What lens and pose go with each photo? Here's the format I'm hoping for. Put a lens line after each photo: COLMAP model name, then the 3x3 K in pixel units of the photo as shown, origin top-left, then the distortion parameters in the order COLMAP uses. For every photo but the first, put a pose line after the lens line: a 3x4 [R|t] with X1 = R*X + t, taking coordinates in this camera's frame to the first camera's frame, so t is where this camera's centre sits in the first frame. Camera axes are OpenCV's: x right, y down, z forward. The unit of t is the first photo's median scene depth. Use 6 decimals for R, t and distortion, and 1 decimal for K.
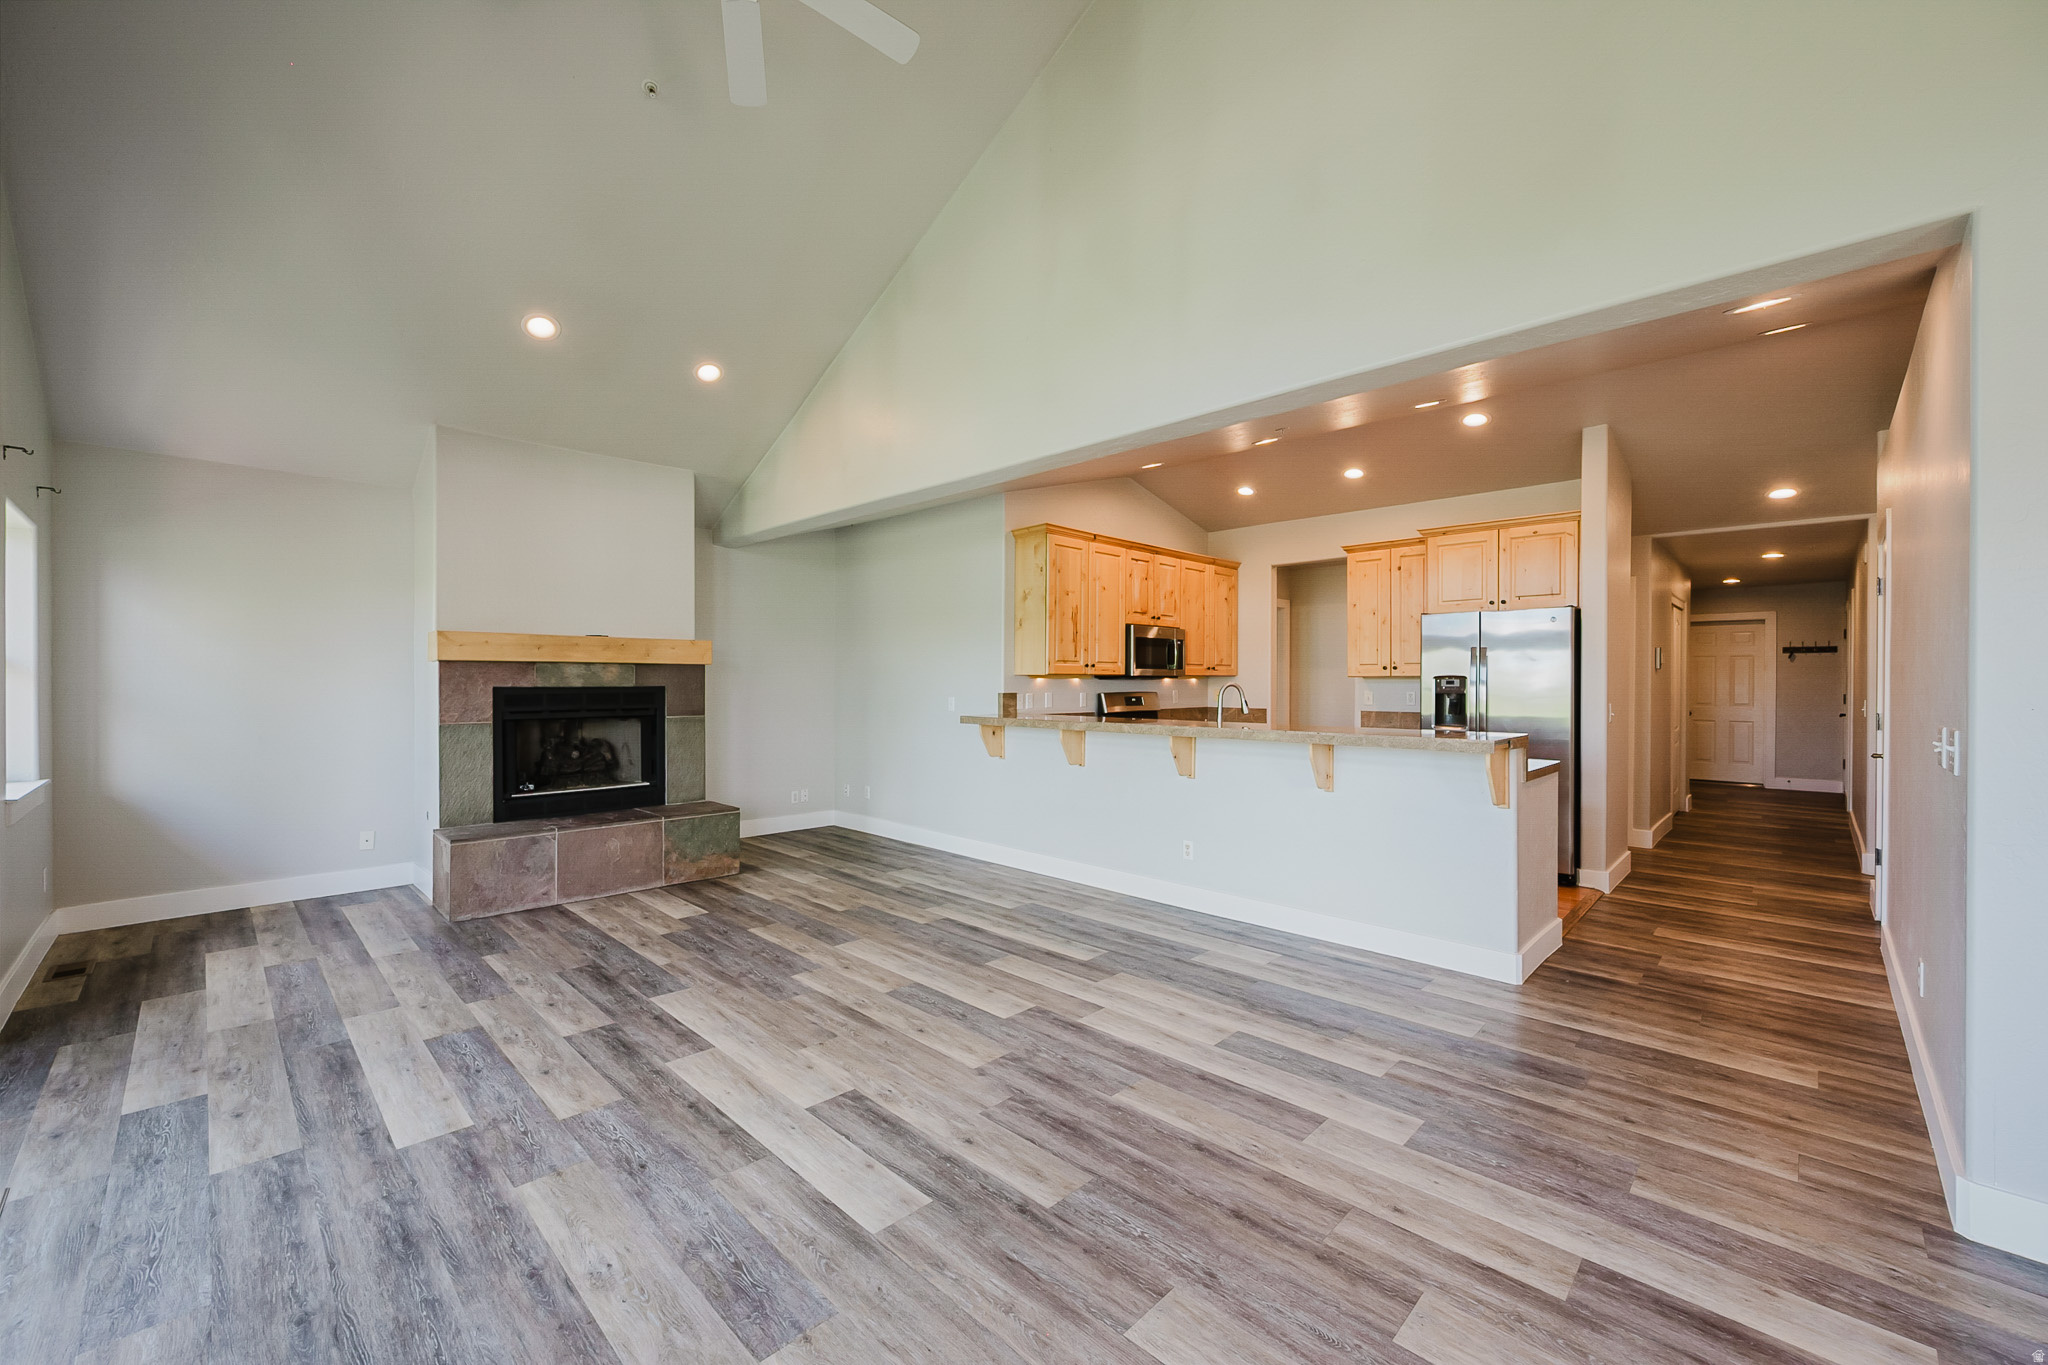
lens RADIAL K [[806.7, 0, 1028.6], [0, 806.7, 679.6], [0, 0, 1]] dist [-0.000337, -0.000510]
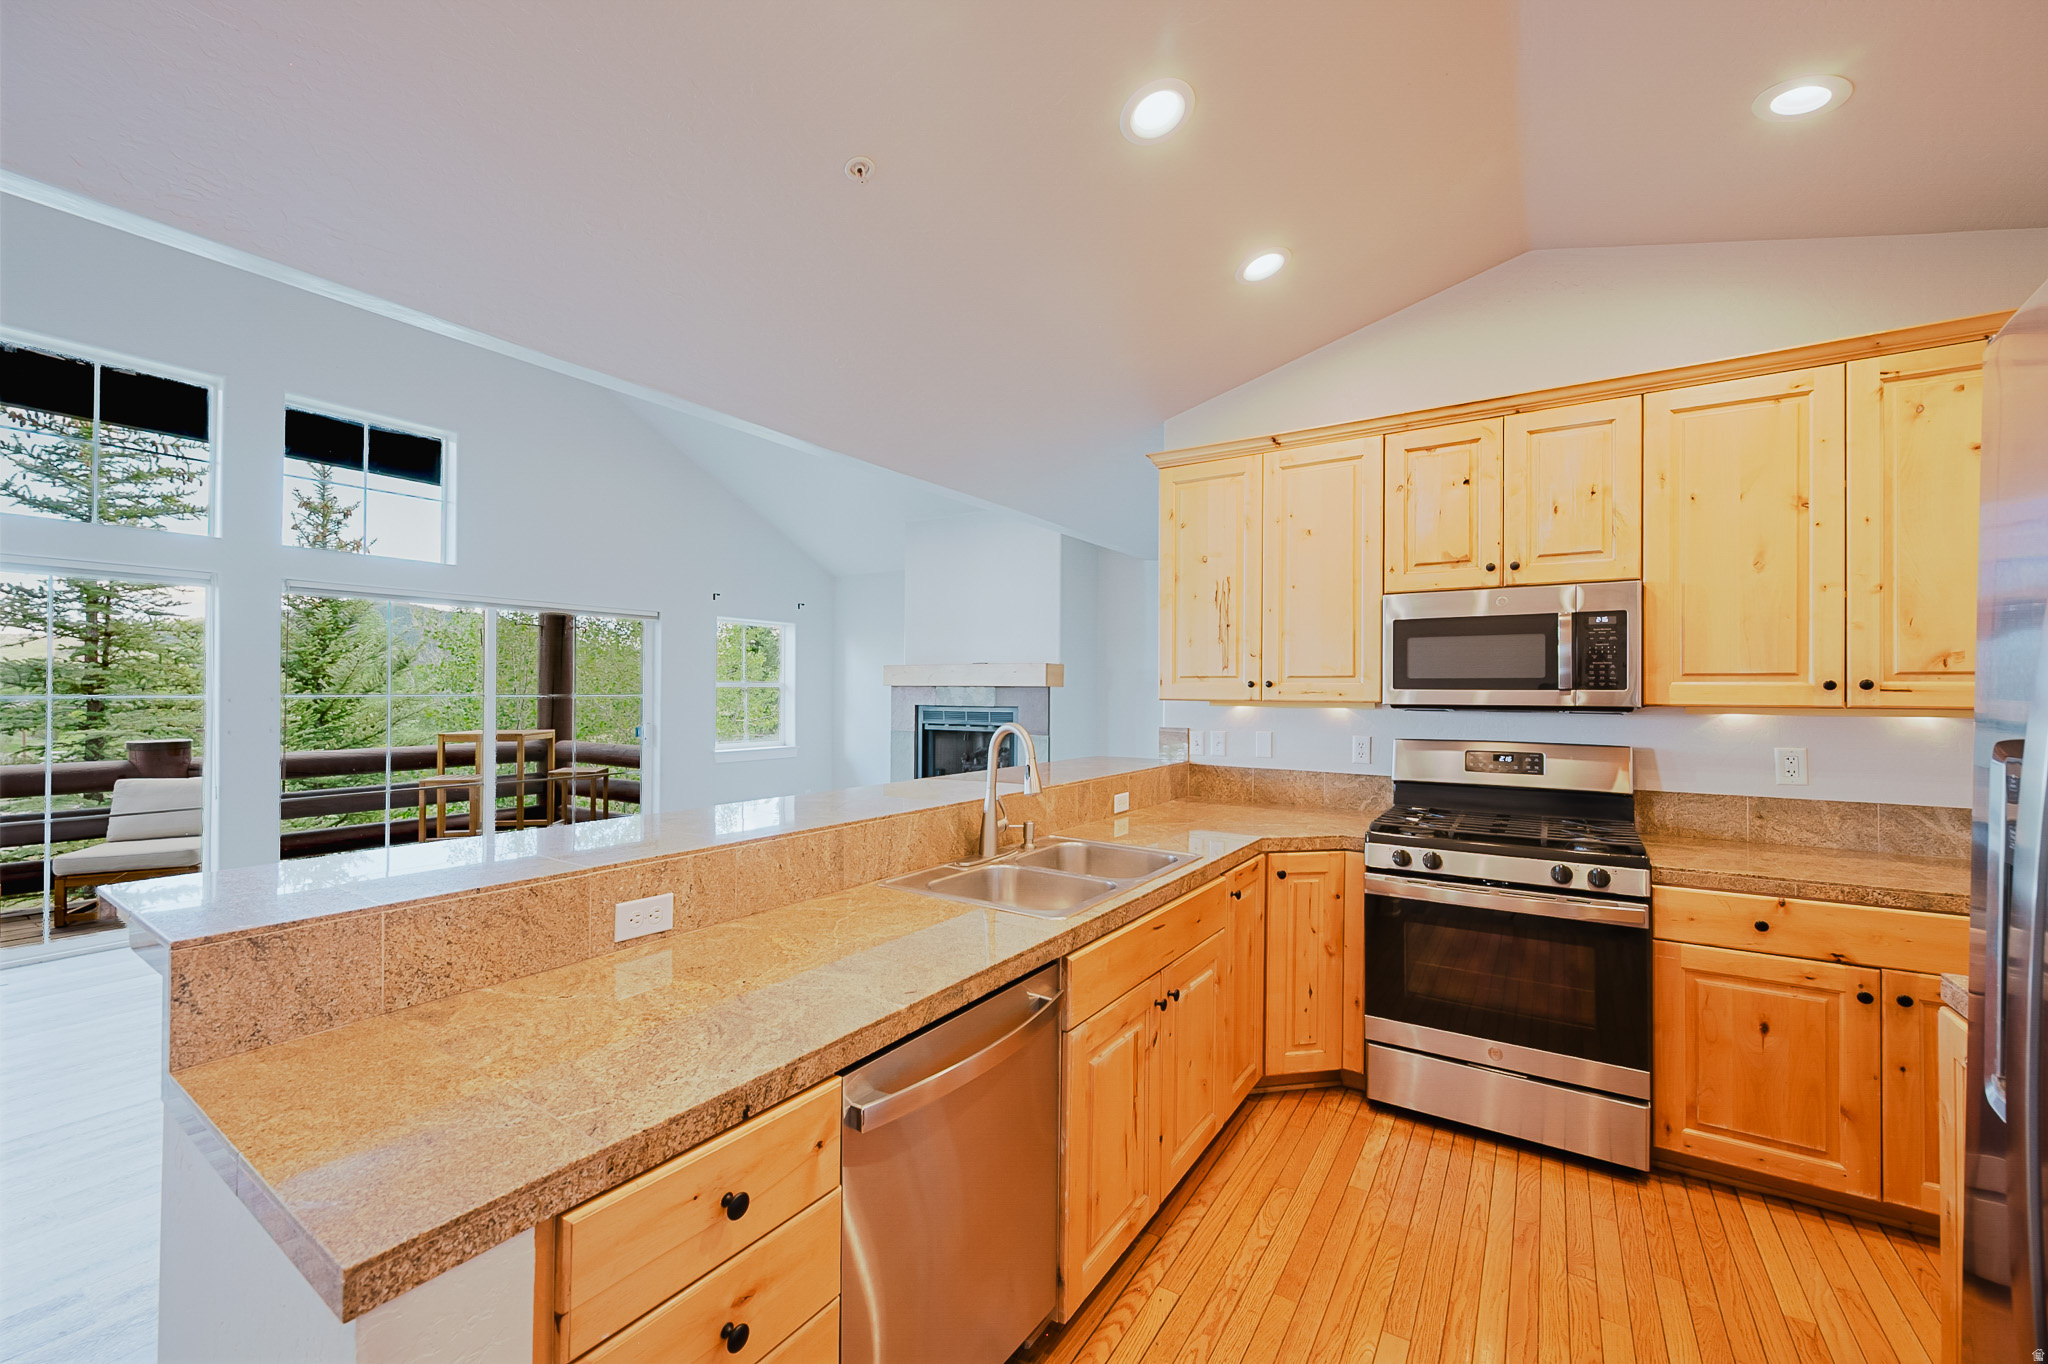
lens RADIAL K [[806.7, 0, 1020.8], [0, 806.7, 680.8], [0, 0, 1]] dist [-0.000337, -0.000510]
pose [[0.186014, -0.009564, -0.982501, 0.744883], [-0.003087, 0.999942, -0.010318, -0.018736], [0.982542, 0.004952, 0.185974, 0.979832]]
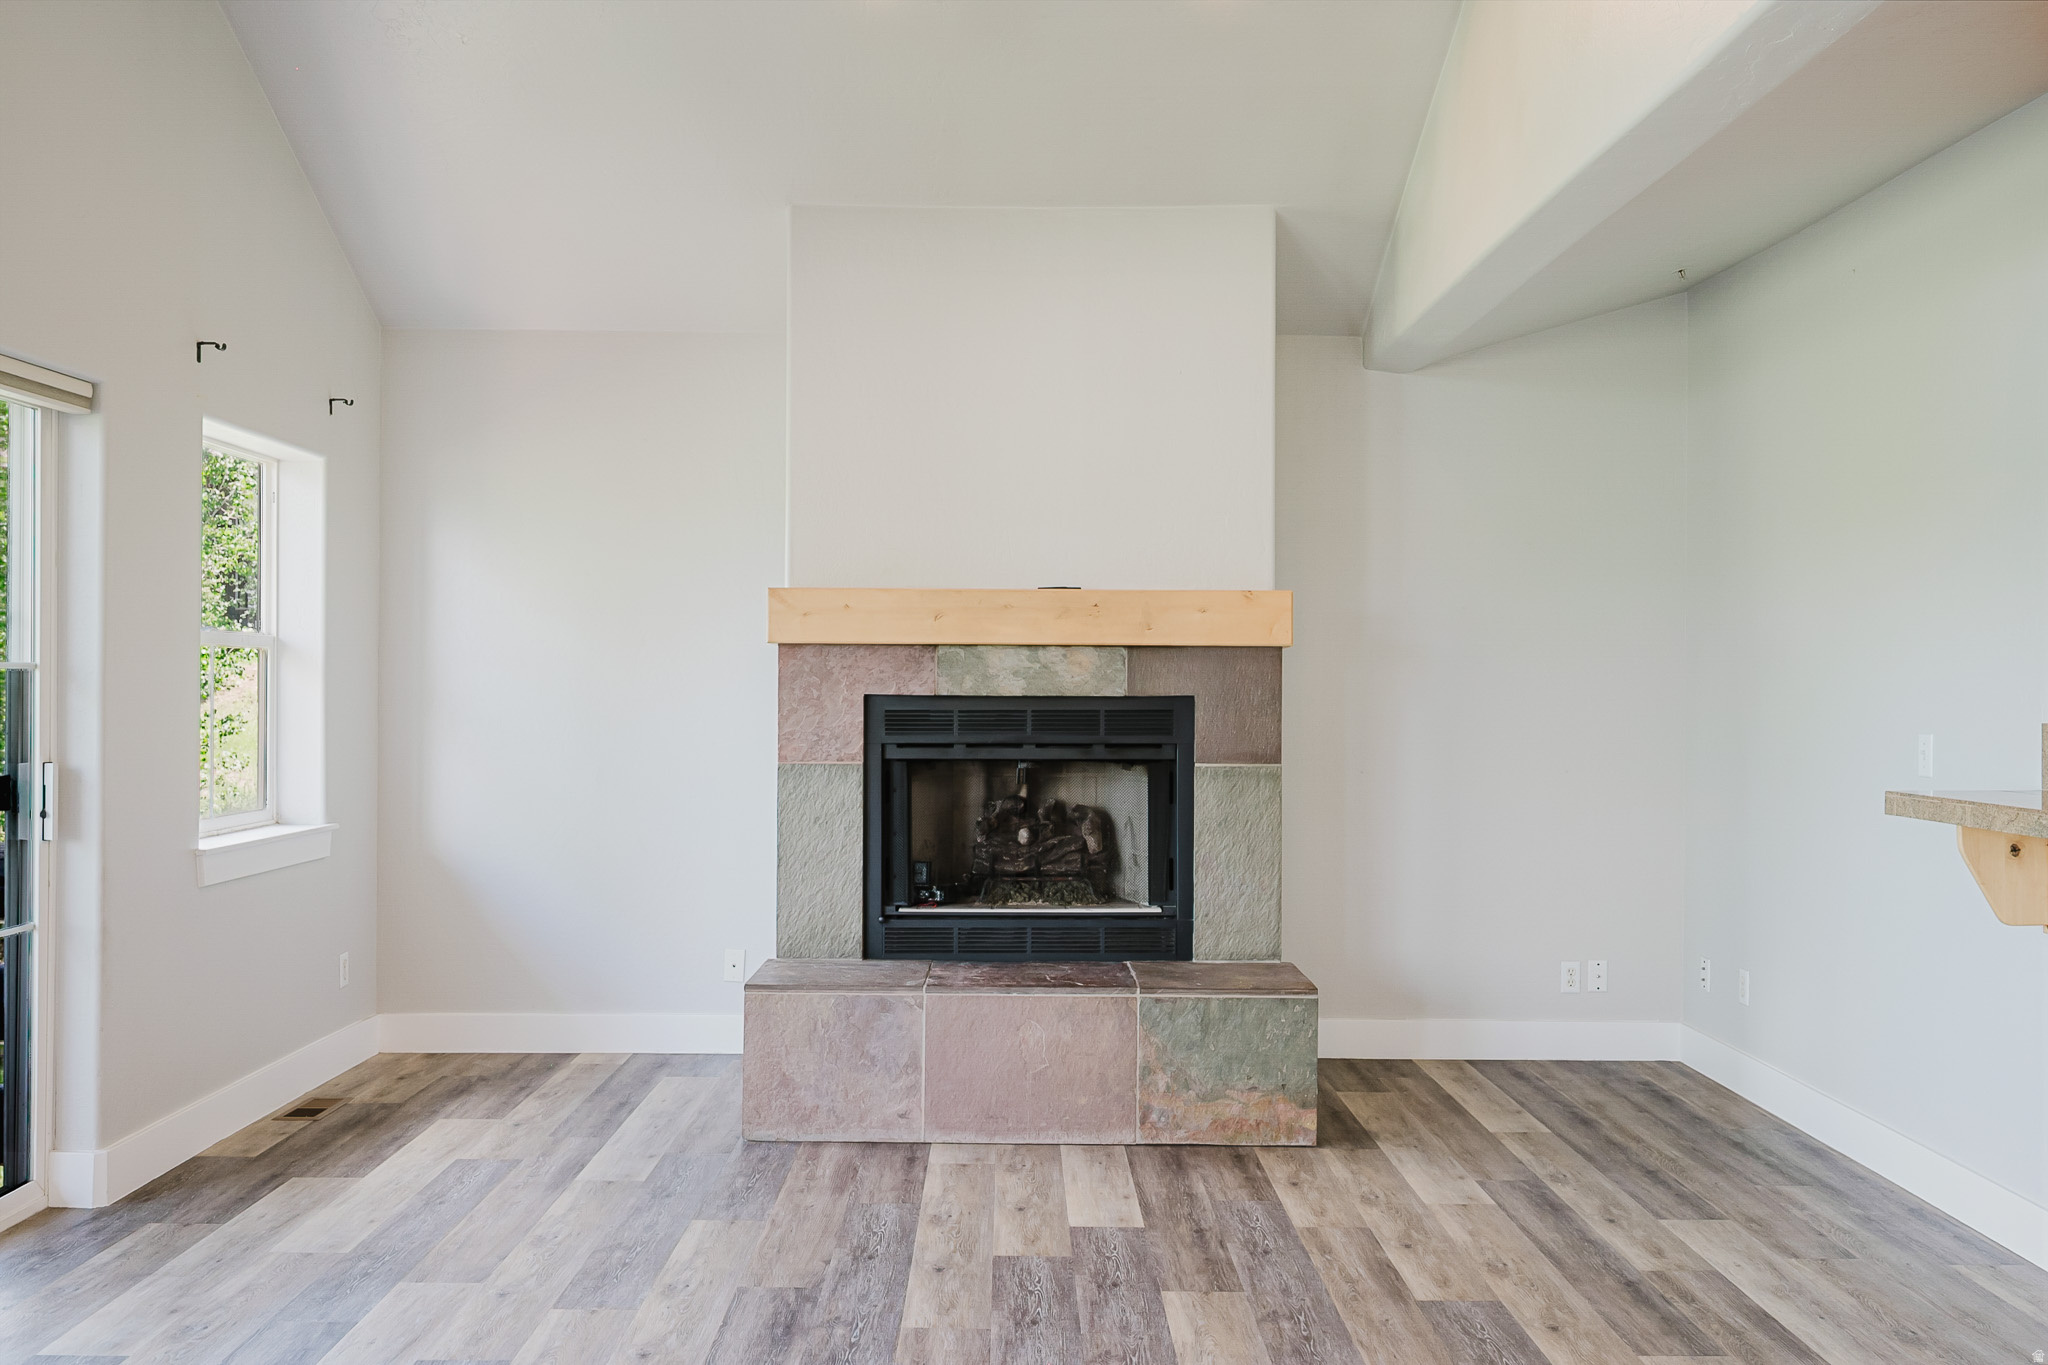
lens RADIAL K [[1748.3, 0, 1030.6], [0, 1748.3, 700.8], [0, 0, 1]] dist [-0.030218, 0.028252]
pose [[0.704303, 0.006720, -0.709868, 0.211403], [-0.002792, 0.999974, 0.006696, 0.005910], [0.709894, -0.002735, 0.704303, 0.312941]]
